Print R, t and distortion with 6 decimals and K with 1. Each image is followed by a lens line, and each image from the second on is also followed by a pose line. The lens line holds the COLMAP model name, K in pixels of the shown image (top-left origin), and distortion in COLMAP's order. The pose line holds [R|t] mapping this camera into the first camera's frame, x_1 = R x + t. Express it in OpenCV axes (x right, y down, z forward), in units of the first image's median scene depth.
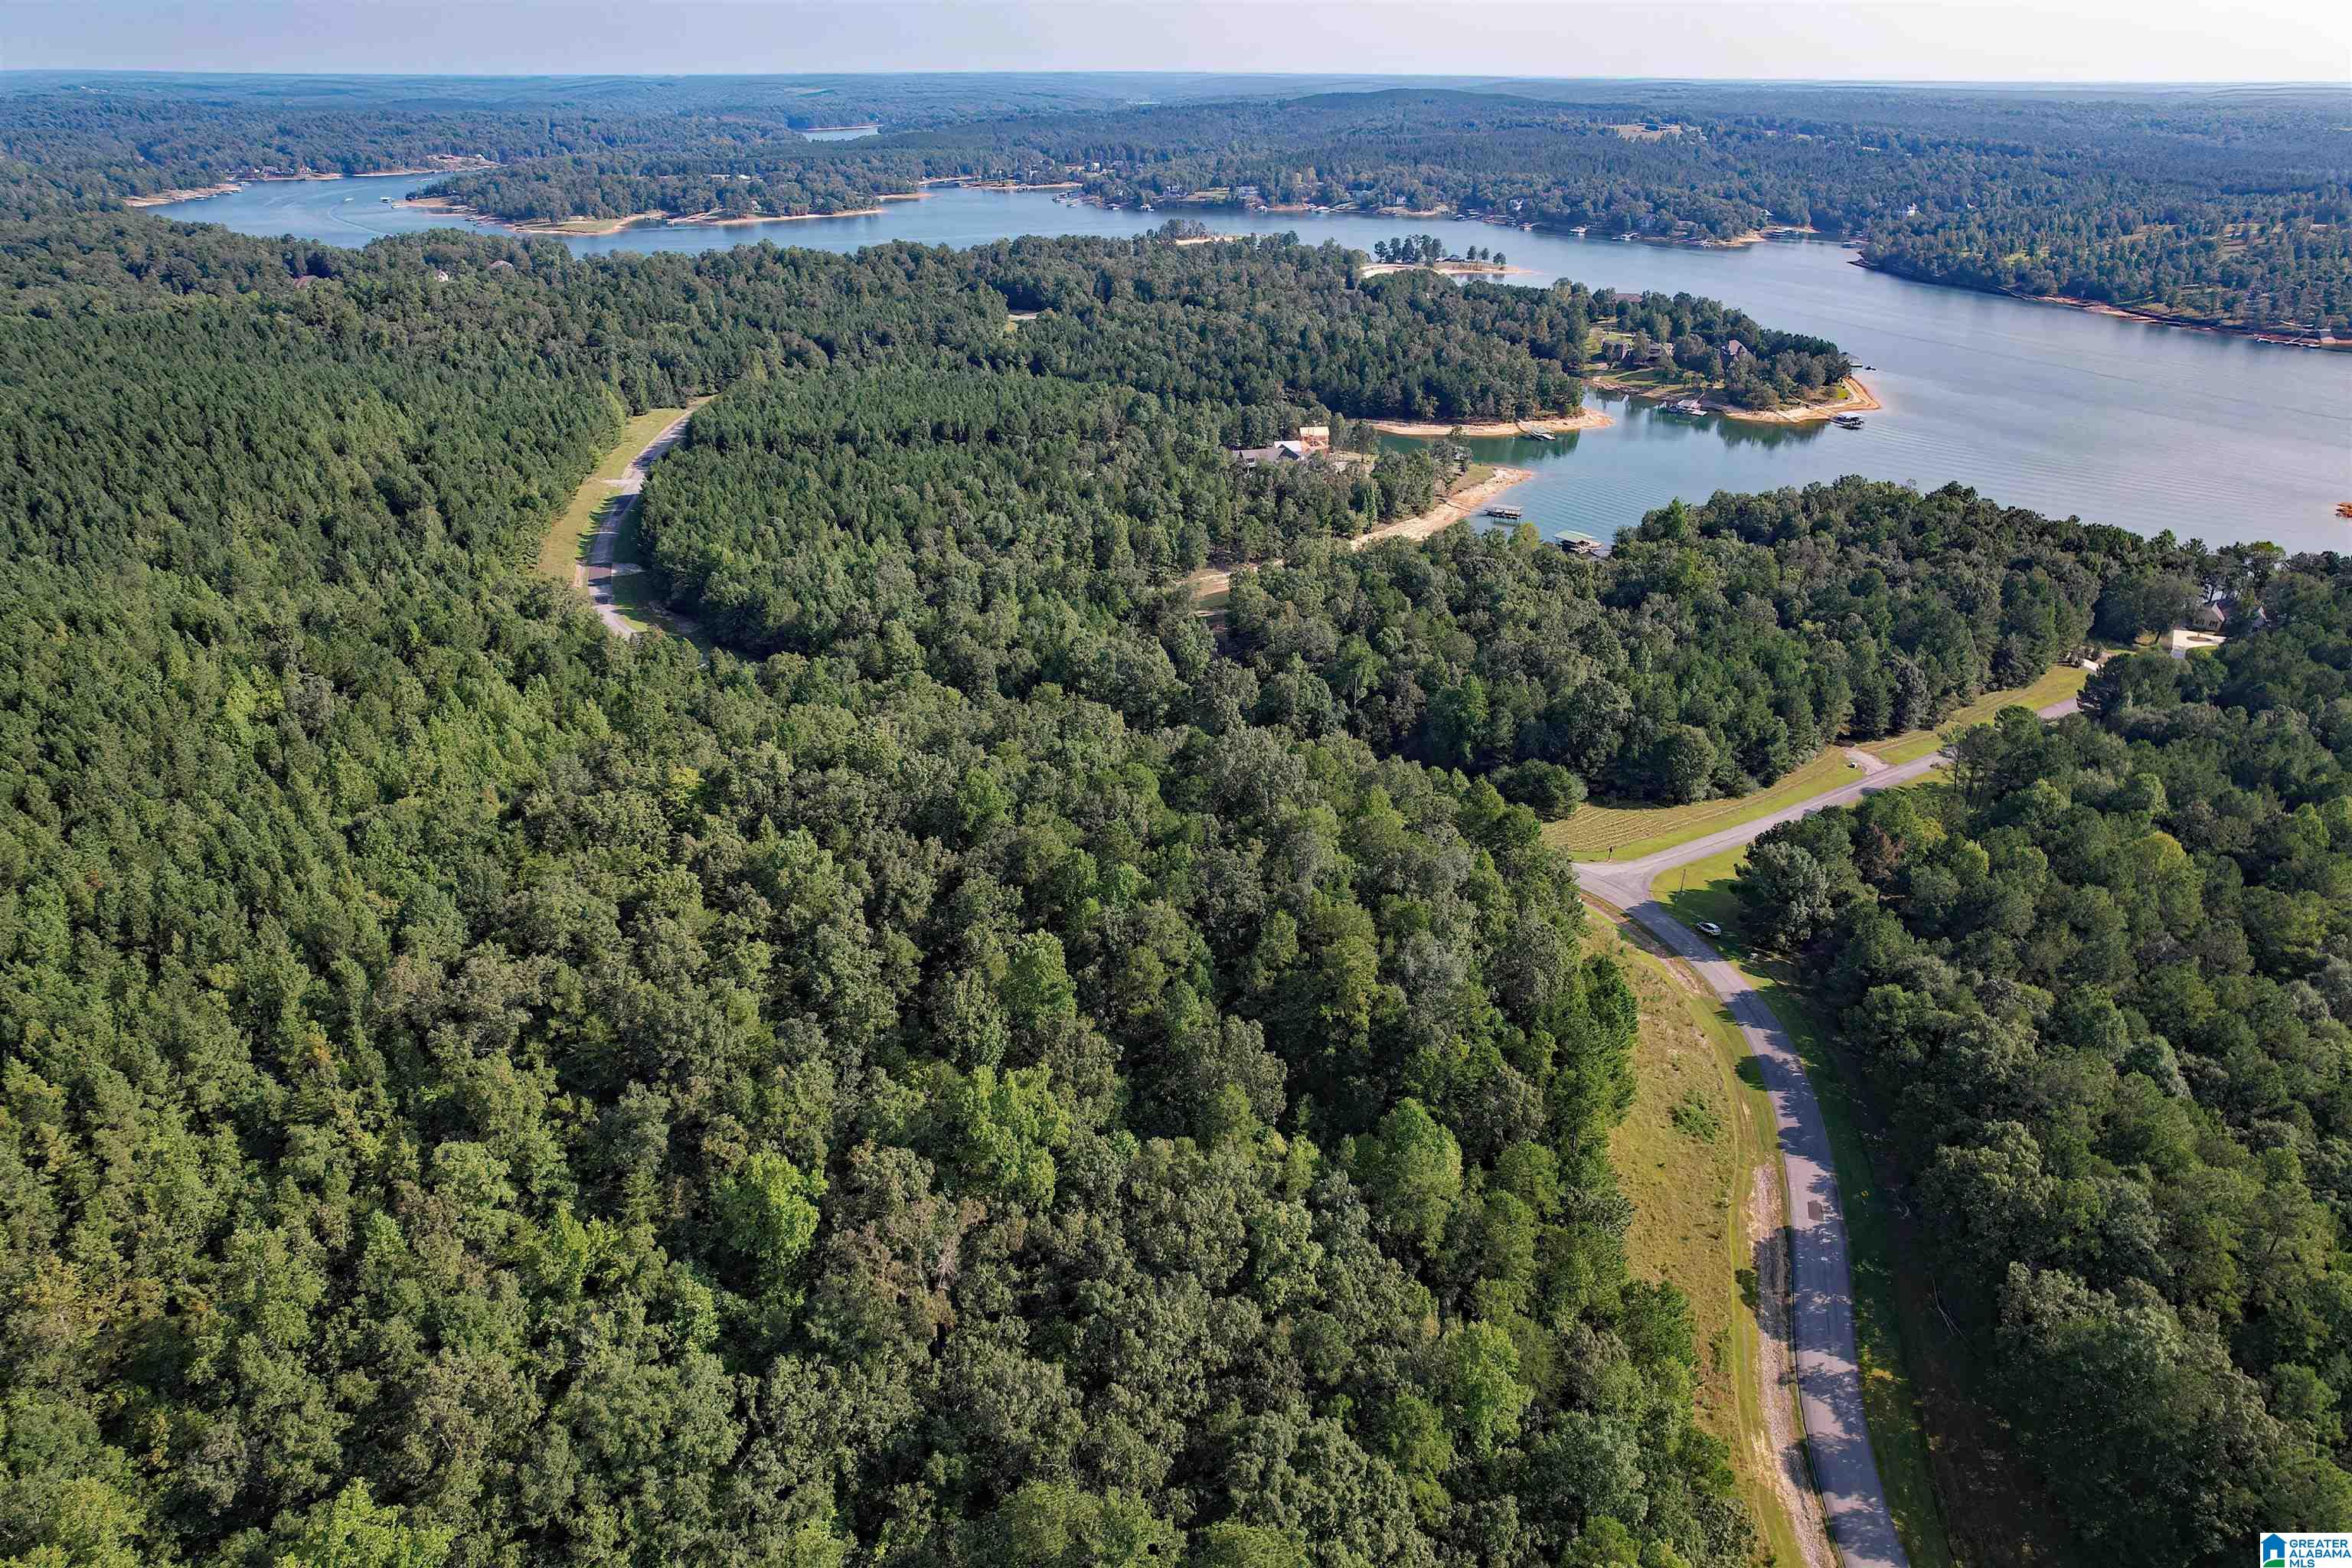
lens RADIAL K [[1504.3, 0, 1180.8], [0, 1504.3, 788.2], [0, 0, 1]] dist [-0.069311, 0.066719]
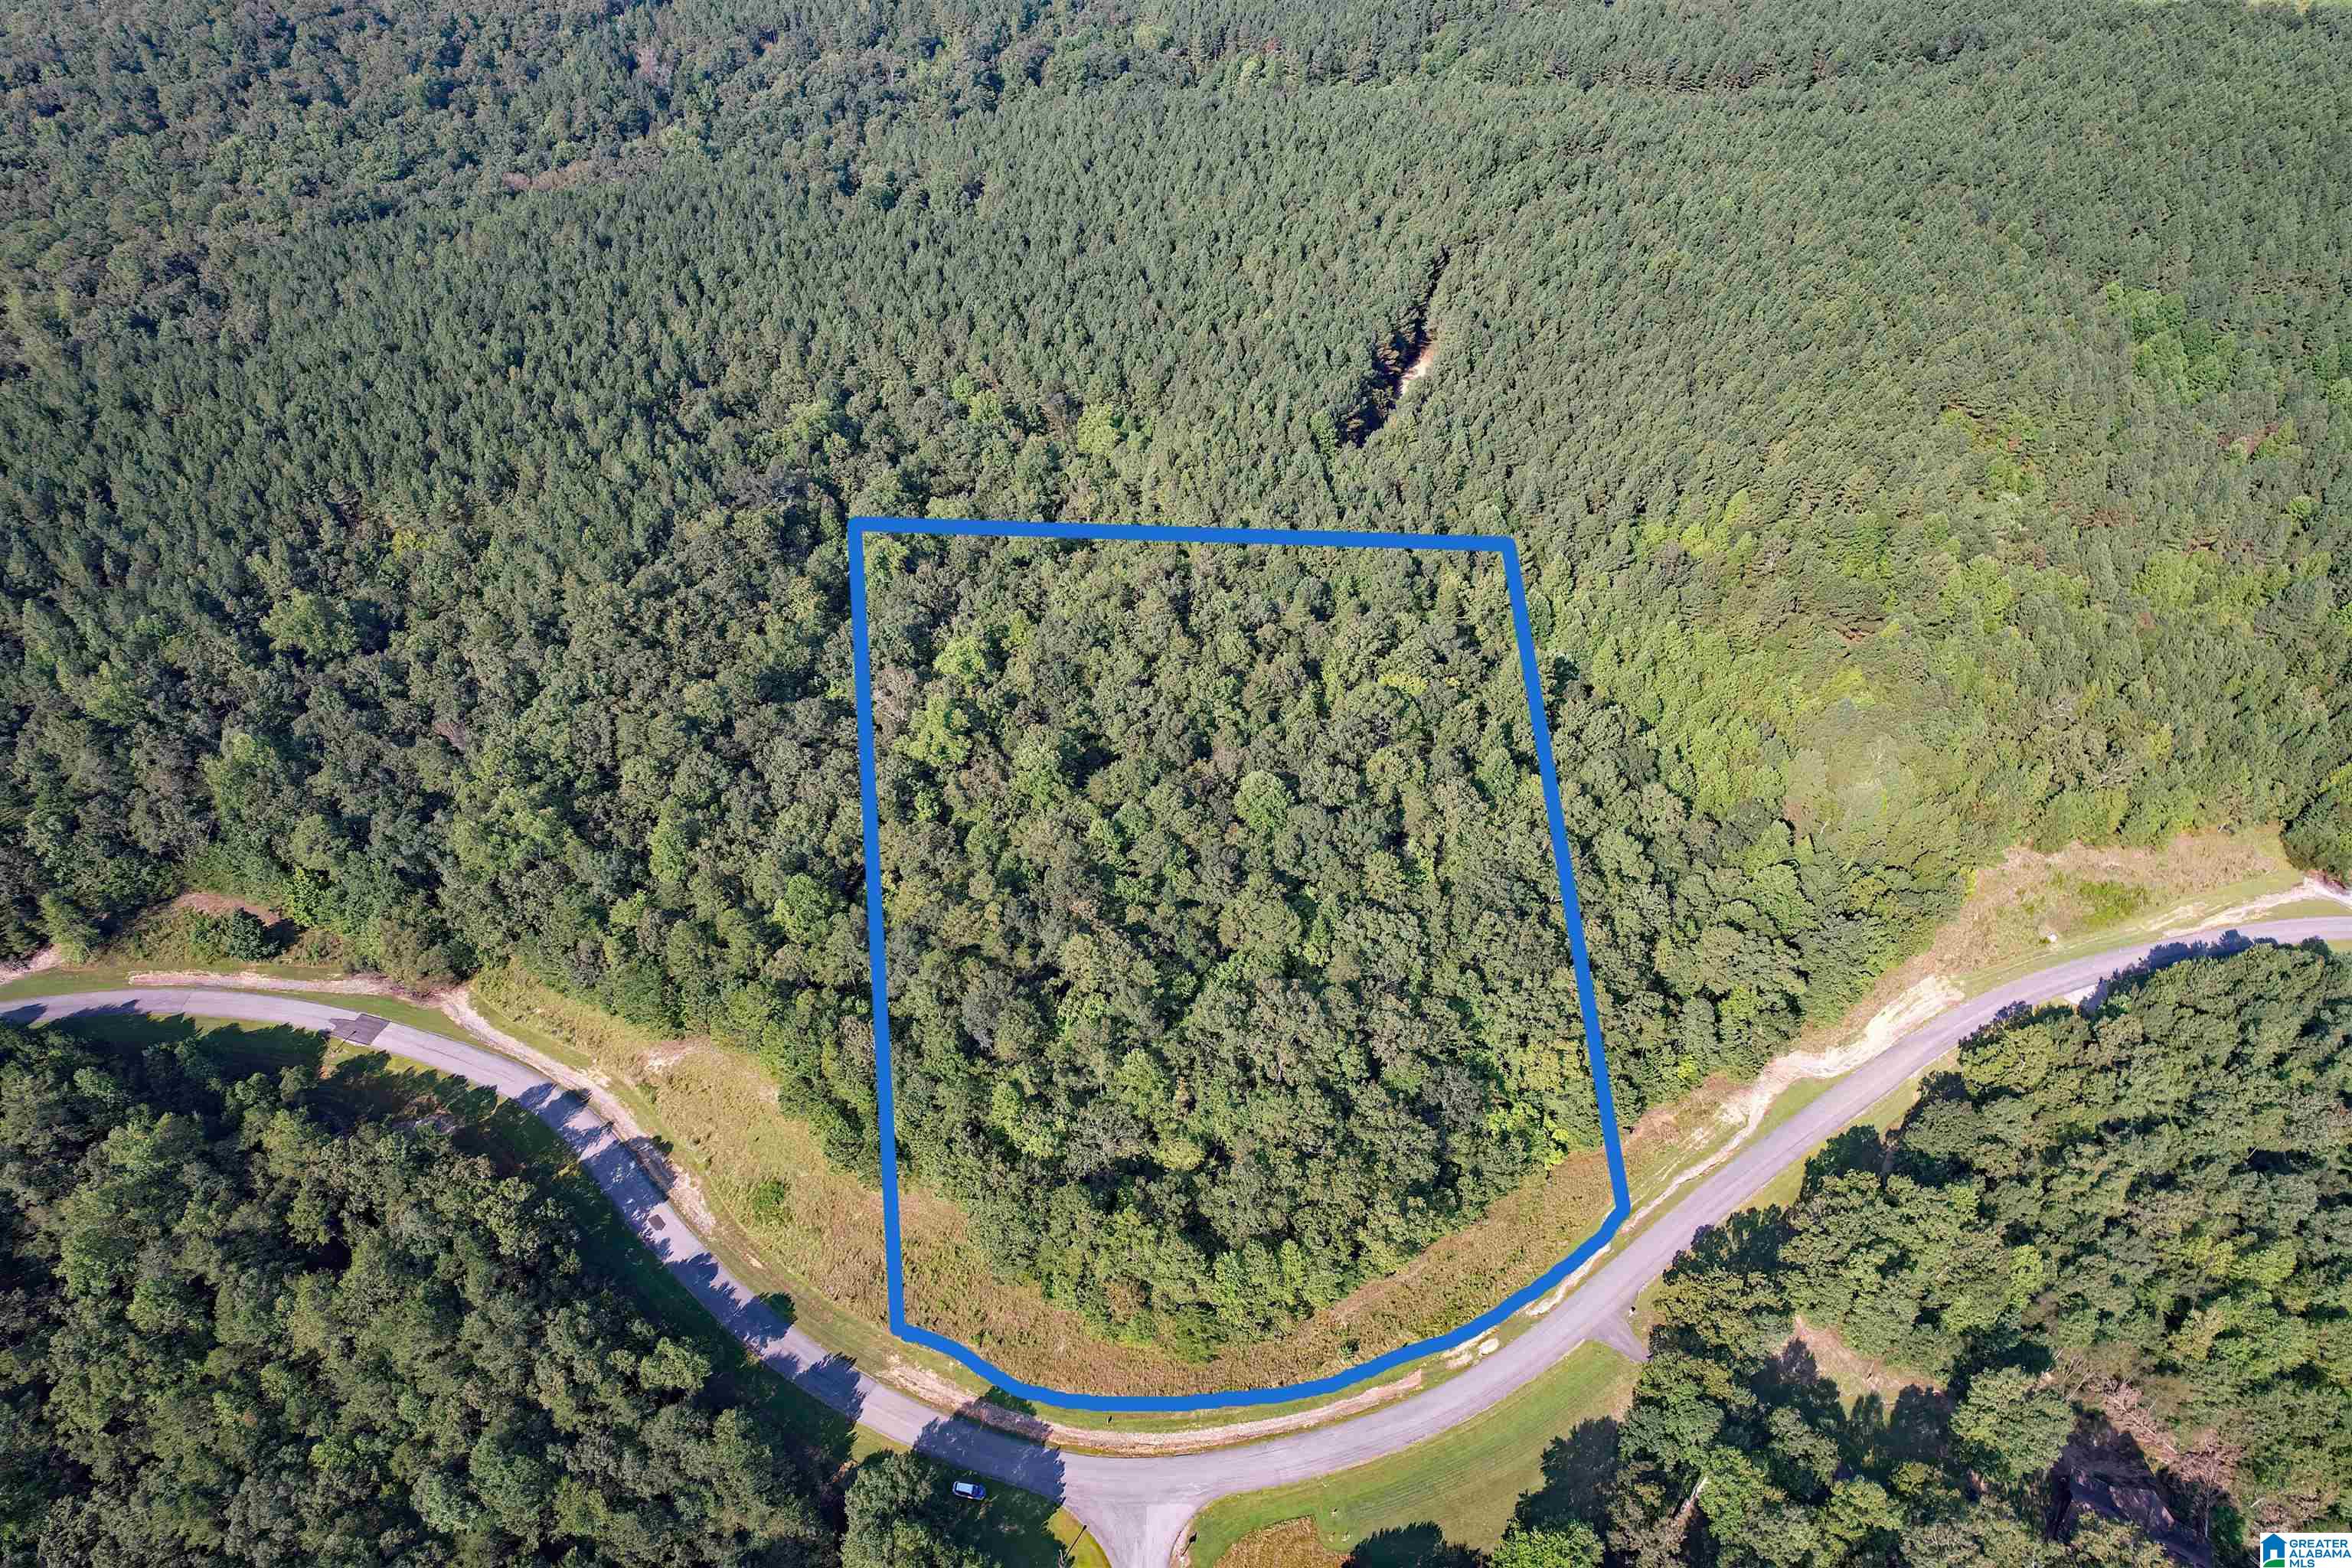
lens RADIAL K [[1504.3, 0, 1189.6], [0, 1504.3, 786.4], [0, 0, 1]] dist [-0.069311, 0.066719]
pose [[-0.512565, 0.527686, -0.677366, 0.860191], [-0.397031, 0.553823, 0.731878, -1.050881], [0.761343, 0.644071, -0.074363, 1.195138]]
